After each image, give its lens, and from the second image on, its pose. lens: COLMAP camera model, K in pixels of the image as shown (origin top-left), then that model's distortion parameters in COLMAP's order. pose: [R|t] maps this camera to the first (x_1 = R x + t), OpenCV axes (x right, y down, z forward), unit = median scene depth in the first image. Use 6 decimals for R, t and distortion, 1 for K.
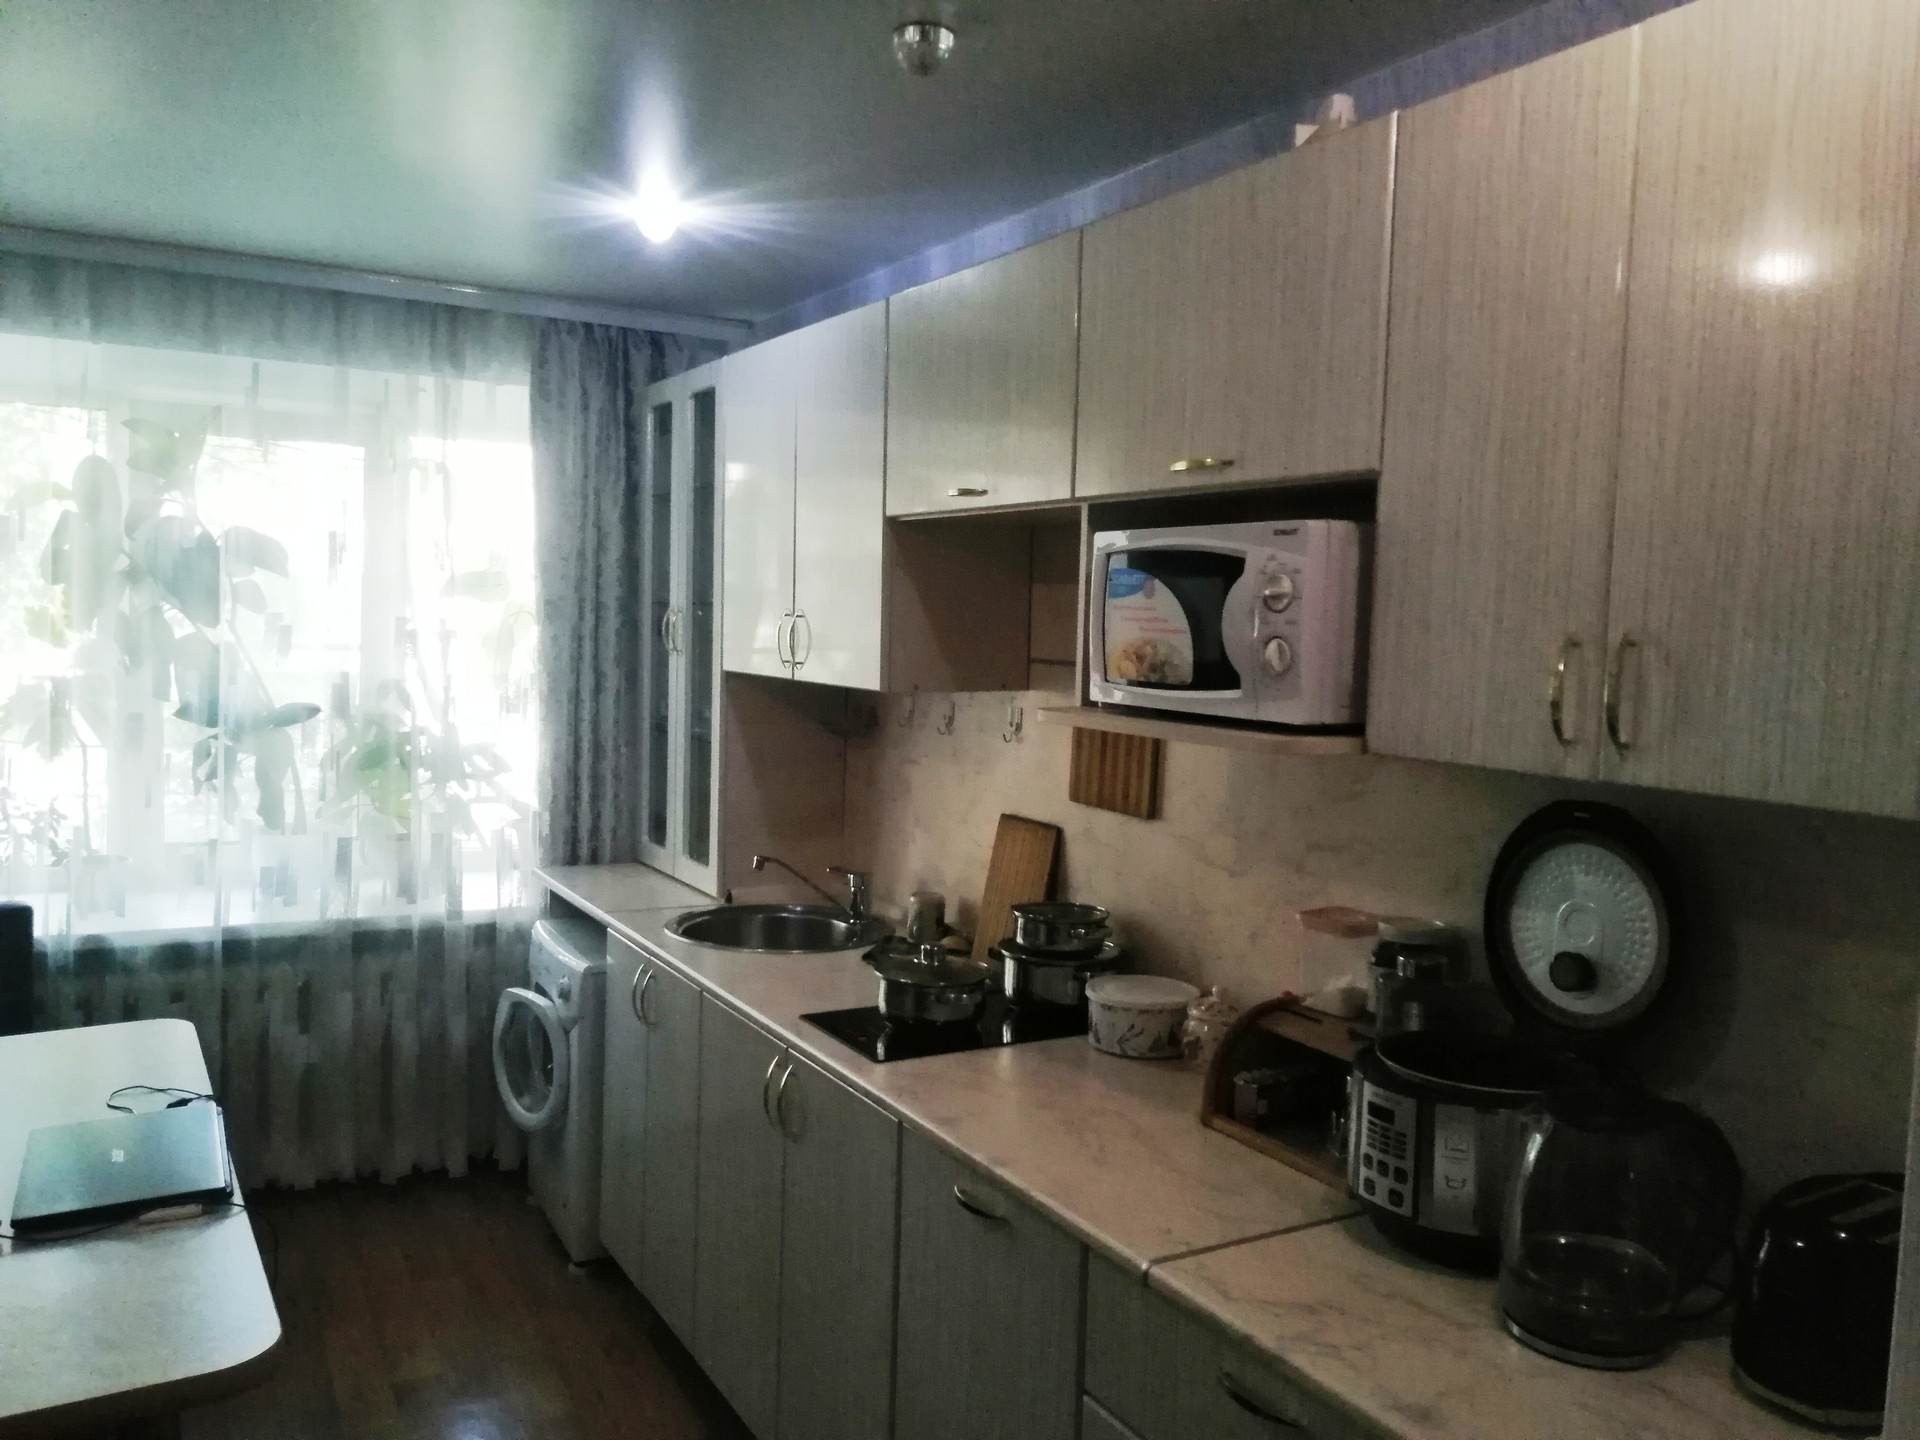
lens RADIAL K [[1492.1, 0, 959.1], [0, 1492.1, 726.1], [0, 0, 1]] dist [0.001908, -0.004799]
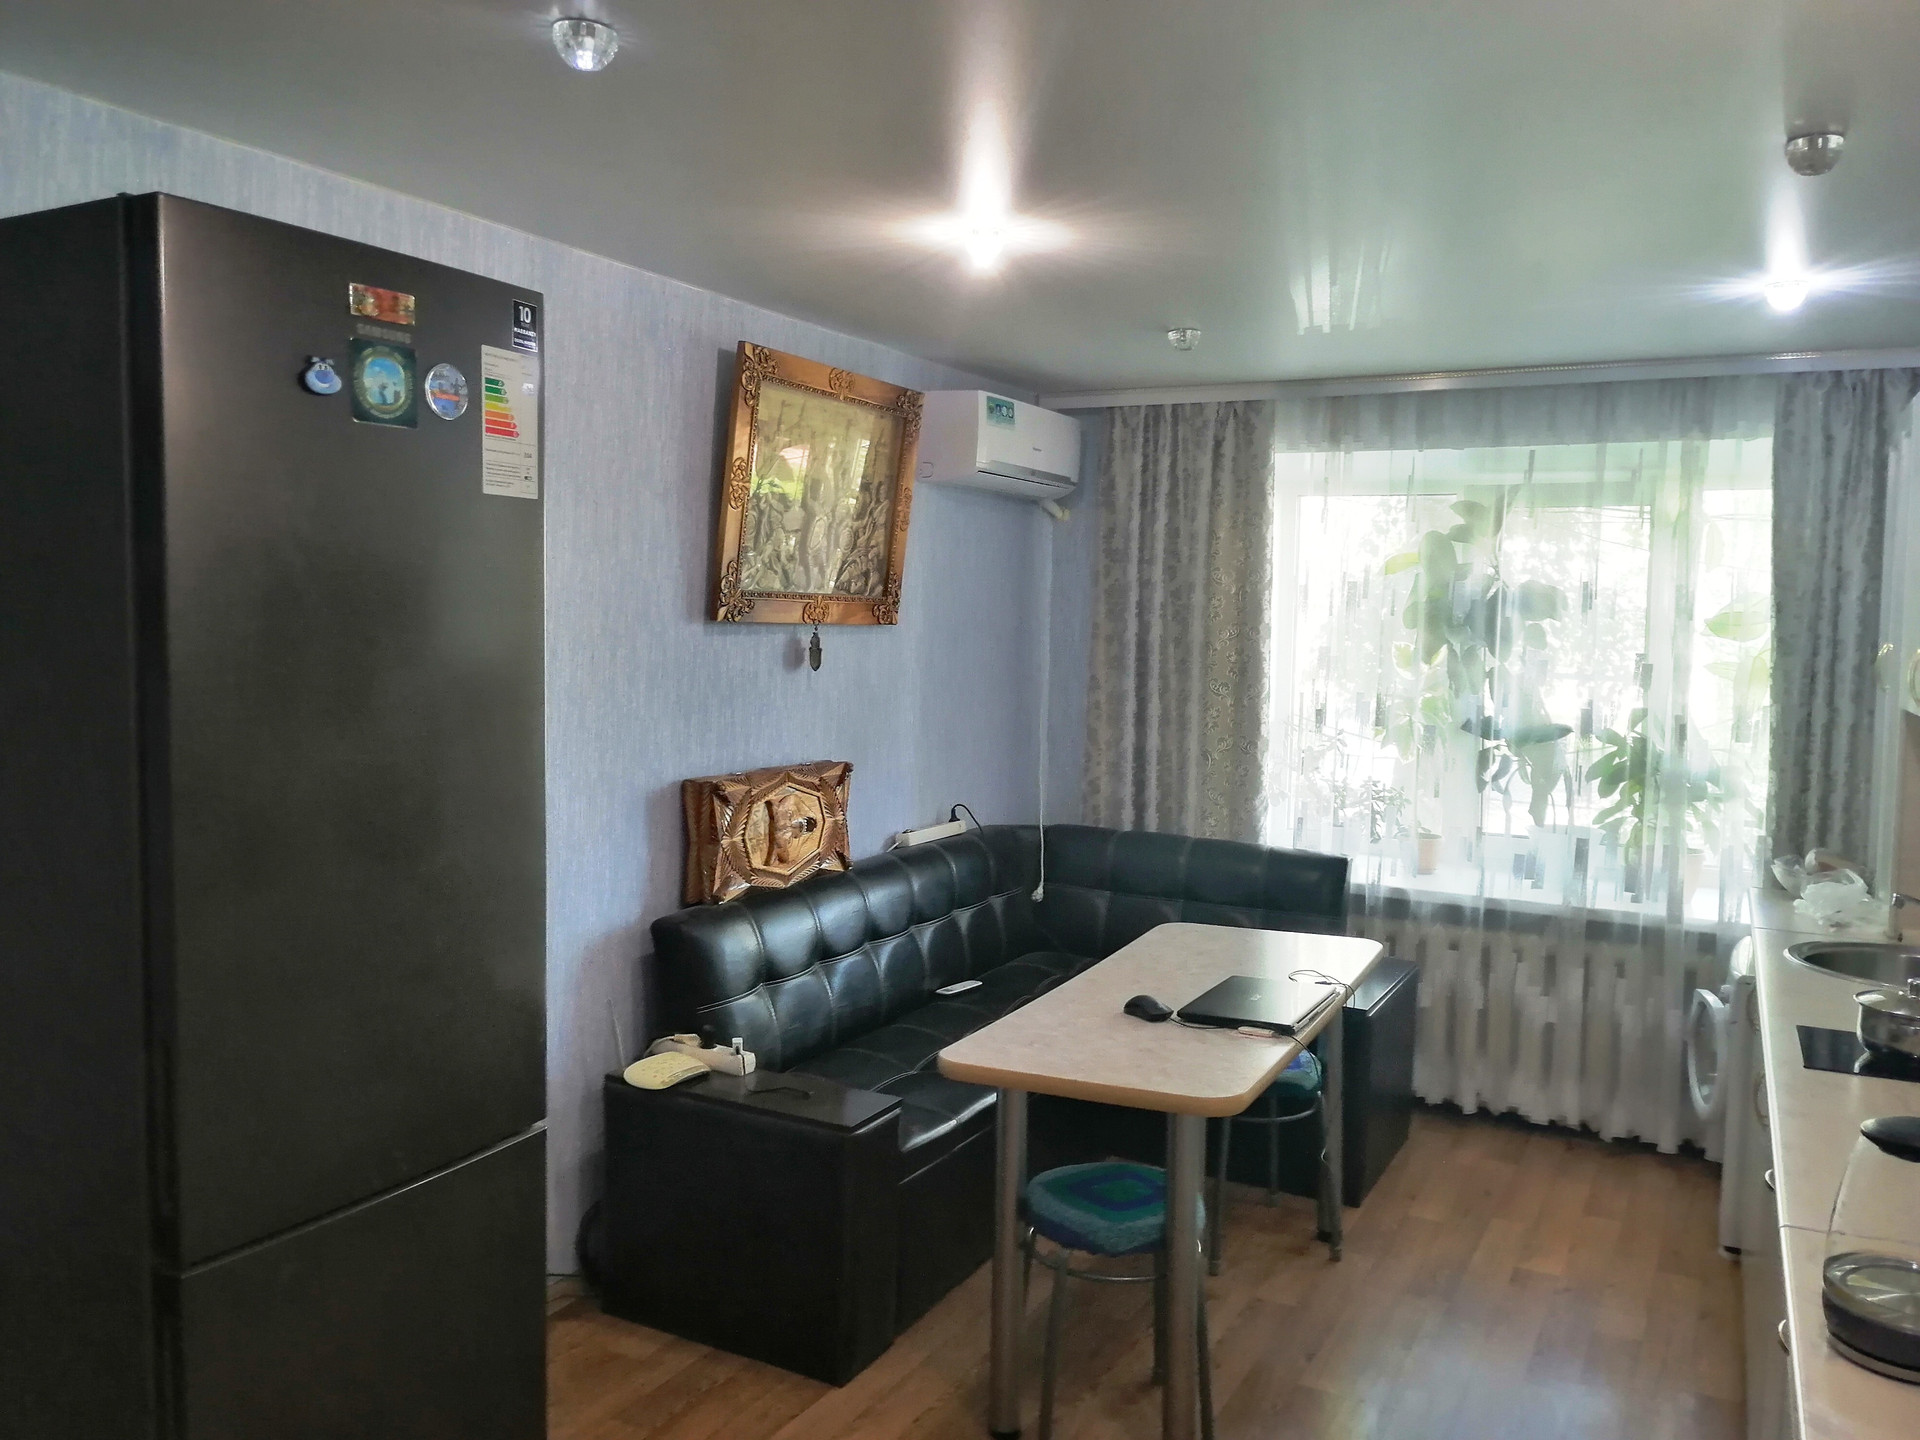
lens RADIAL K [[1492.1, 0, 960.0], [0, 1492.1, 717.1], [0, 0, 1]] dist [0.001908, -0.004799]
pose [[0.536959, 0.042349, -0.842545, 0.316331], [-0.059275, 0.998165, 0.012395, -0.007148], [0.841523, 0.043287, 0.538484, -0.061795]]
